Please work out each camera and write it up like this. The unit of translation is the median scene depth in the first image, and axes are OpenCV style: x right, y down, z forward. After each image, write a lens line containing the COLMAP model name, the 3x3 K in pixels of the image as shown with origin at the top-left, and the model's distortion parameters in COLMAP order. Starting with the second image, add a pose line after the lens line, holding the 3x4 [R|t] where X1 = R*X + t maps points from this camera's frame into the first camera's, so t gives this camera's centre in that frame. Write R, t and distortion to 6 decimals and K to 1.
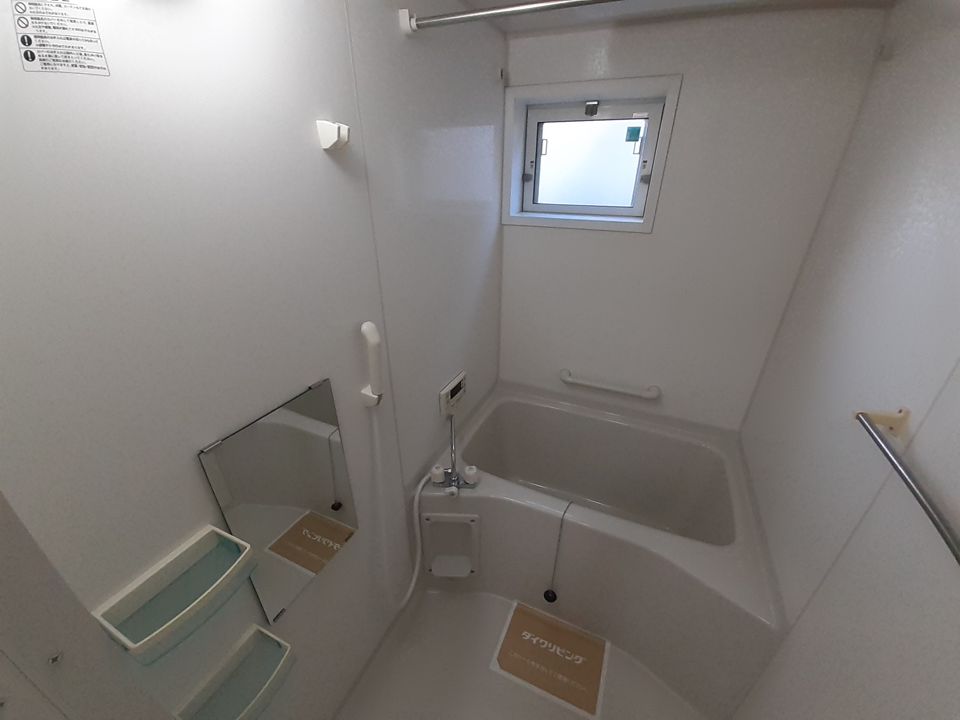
lens RADIAL K [[381.0, 0, 486.3], [0, 381.0, 362.0], [0, 0, 1]] dist [0.022073, -0.019695]
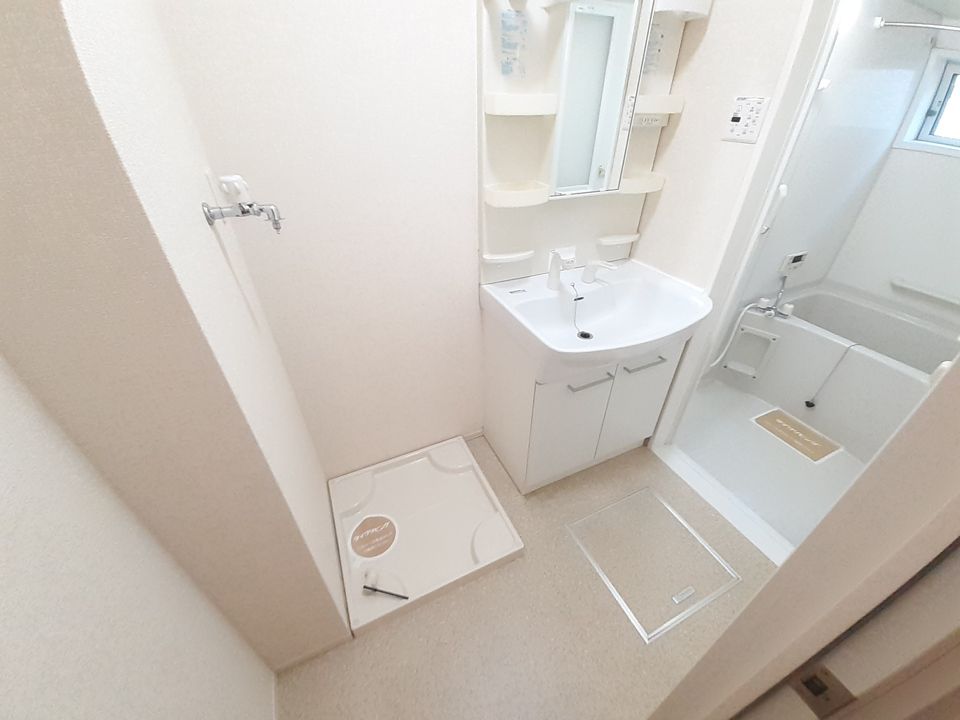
lens RADIAL K [[381.0, 0, 486.3], [0, 381.0, 362.0], [0, 0, 1]] dist [0.022073, -0.019695]
pose [[0.755795, 0.369824, -0.540374, -0.043950], [-0.285450, 0.928781, 0.236400, 0.462132], [0.589315, -0.024420, 0.807534, -0.976474]]
